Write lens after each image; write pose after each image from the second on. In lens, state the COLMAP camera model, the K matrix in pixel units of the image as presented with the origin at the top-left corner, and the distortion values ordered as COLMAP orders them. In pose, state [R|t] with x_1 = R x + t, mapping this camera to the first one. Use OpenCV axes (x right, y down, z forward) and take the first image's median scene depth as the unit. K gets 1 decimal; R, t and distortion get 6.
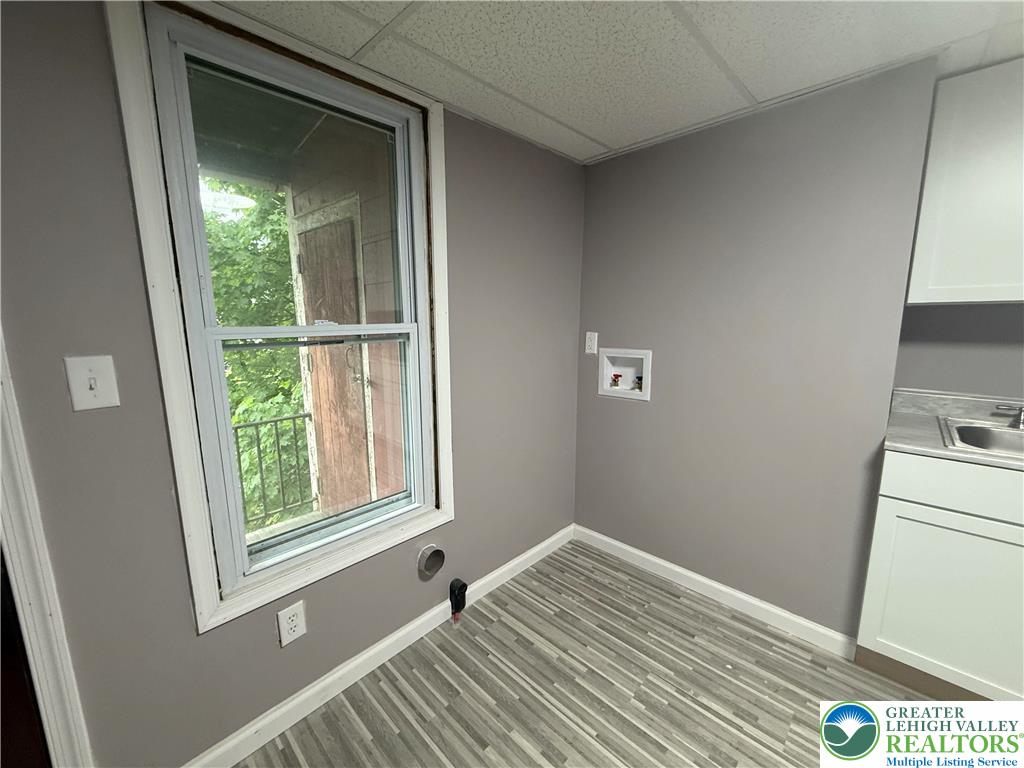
lens RADIAL K [[407.1, 0, 508.8], [0, 407.1, 385.1], [0, 0, 1]] dist [-0.002564, -0.000111]
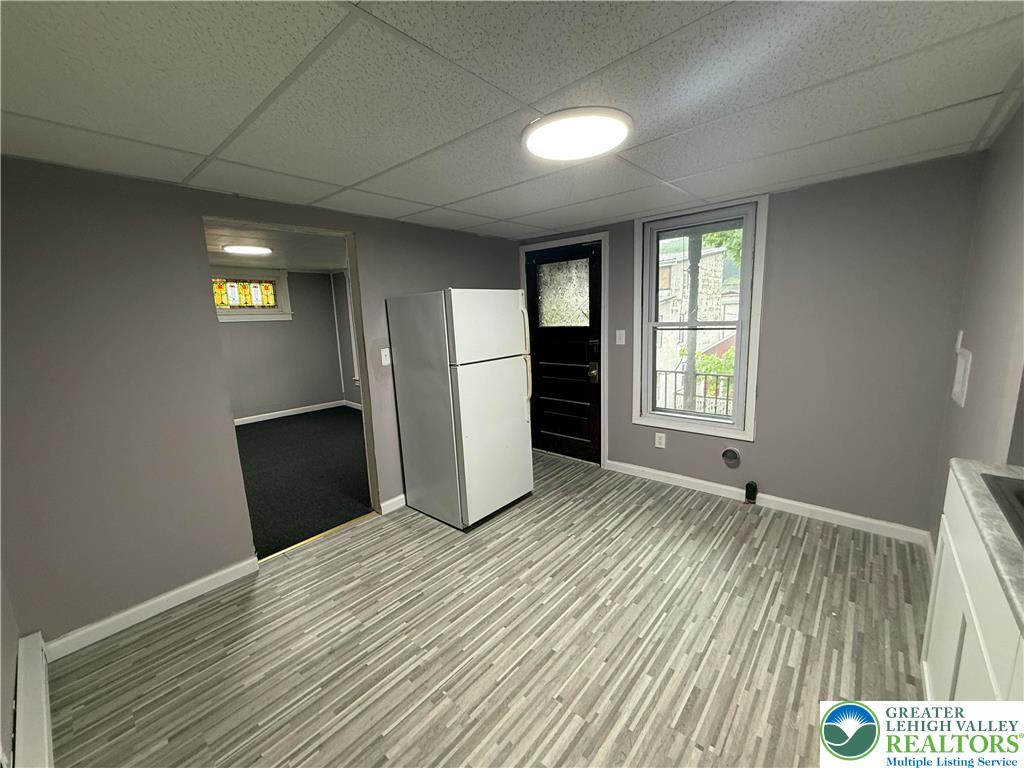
lens RADIAL K [[407.1, 0, 508.8], [0, 407.1, 385.1], [0, 0, 1]] dist [-0.002564, -0.000111]
pose [[0.041306, 0.178095, -0.983146, 1.387523], [-0.121791, 0.977546, 0.171963, -0.050727], [0.991696, 0.112635, 0.062069, -0.091059]]
